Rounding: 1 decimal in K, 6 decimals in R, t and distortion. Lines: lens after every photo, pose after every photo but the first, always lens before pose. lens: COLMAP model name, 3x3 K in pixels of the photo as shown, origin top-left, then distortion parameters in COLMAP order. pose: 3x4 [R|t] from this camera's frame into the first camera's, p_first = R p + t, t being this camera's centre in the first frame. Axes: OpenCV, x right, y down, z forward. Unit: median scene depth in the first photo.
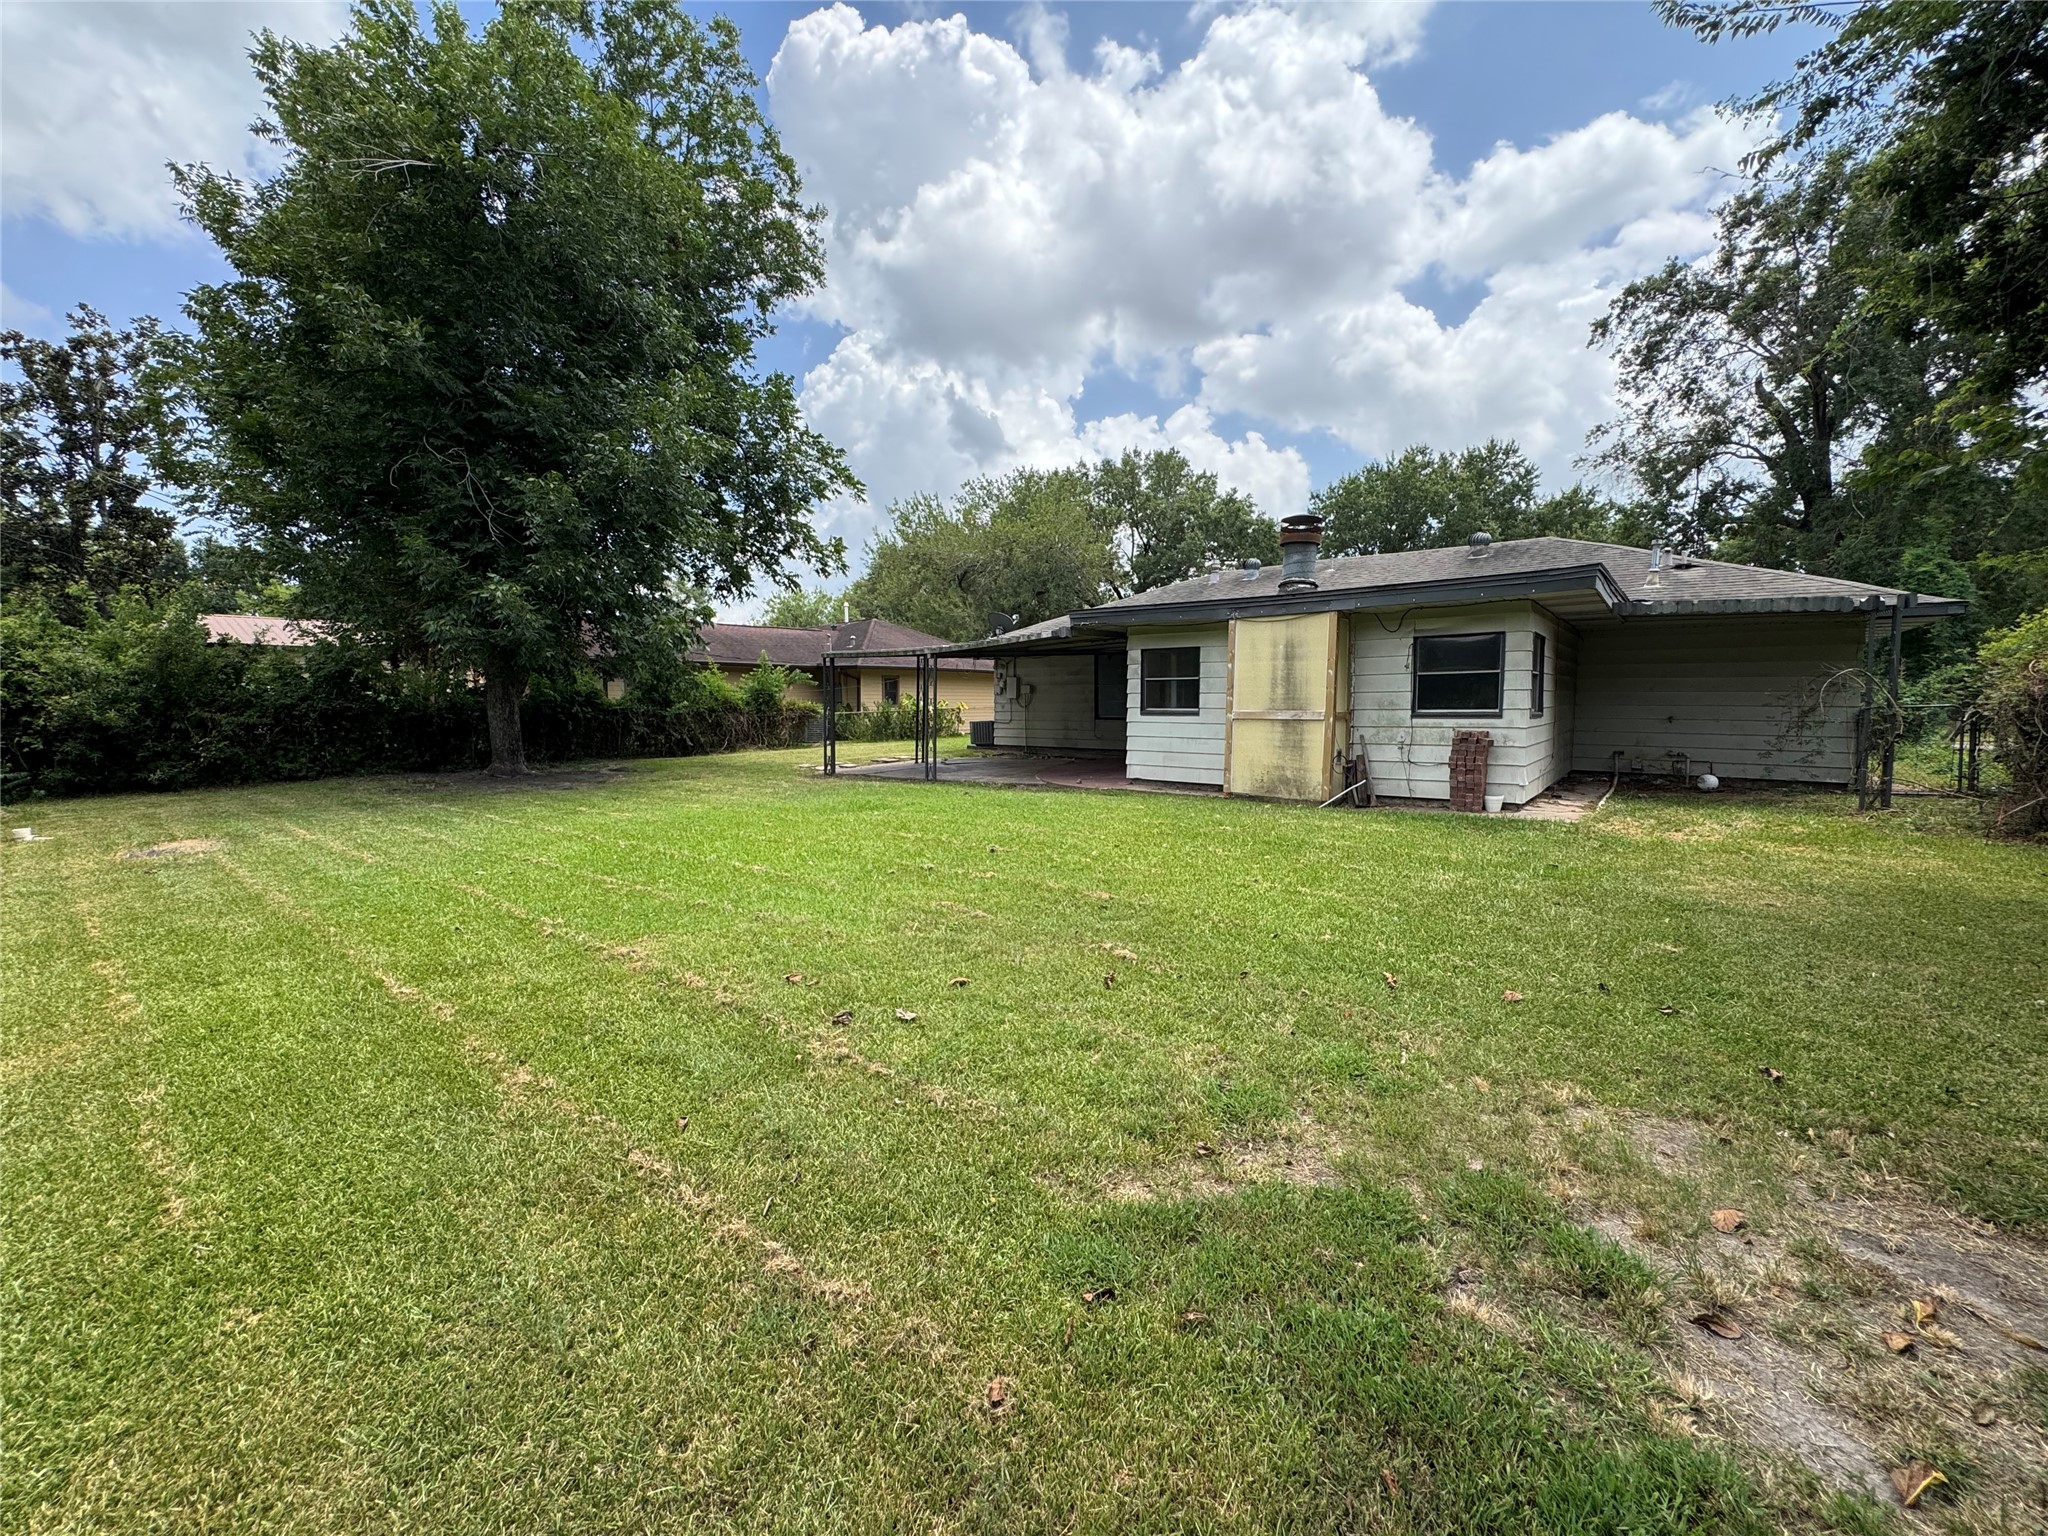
lens RADIAL K [[823.7, 0, 1026.4], [0, 823.7, 759.9], [0, 0, 1]] dist [-0.000285, -0.000558]
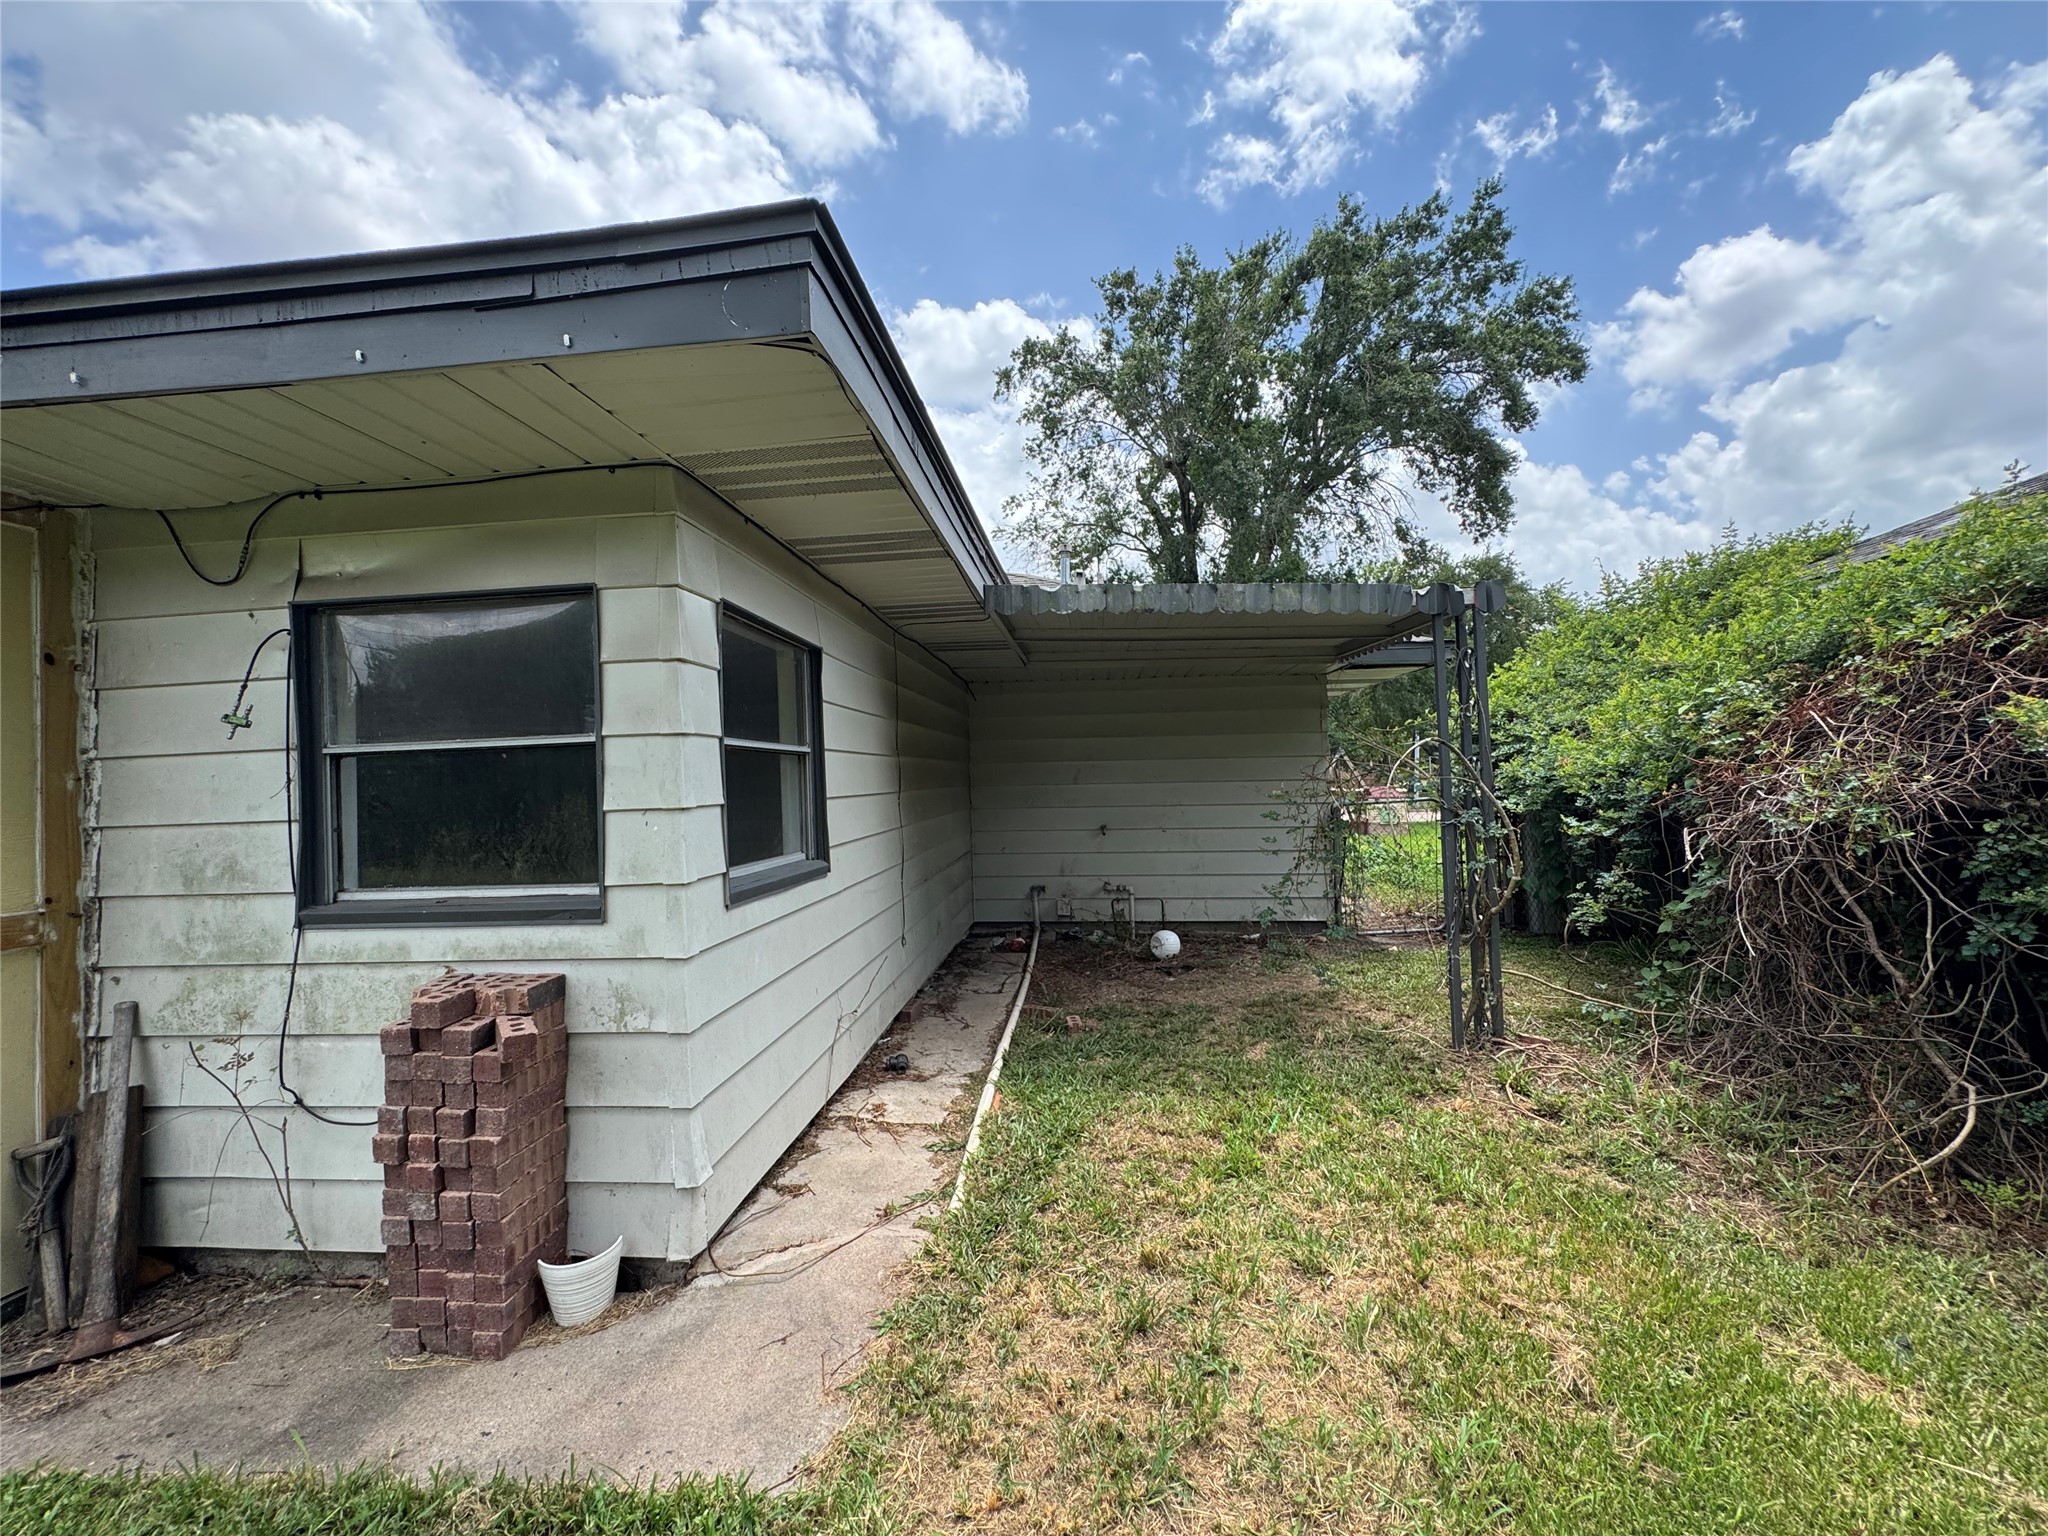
lens RADIAL K [[823.7, 0, 1018.1], [0, 823.7, 768.4], [0, 0, 1]] dist [-0.000285, -0.000558]
pose [[0.838773, -0.013285, 0.544319, 0.206385], [0.064473, 0.995092, -0.075065, -0.026556], [-0.540650, 0.098056, 0.835513, 0.269203]]
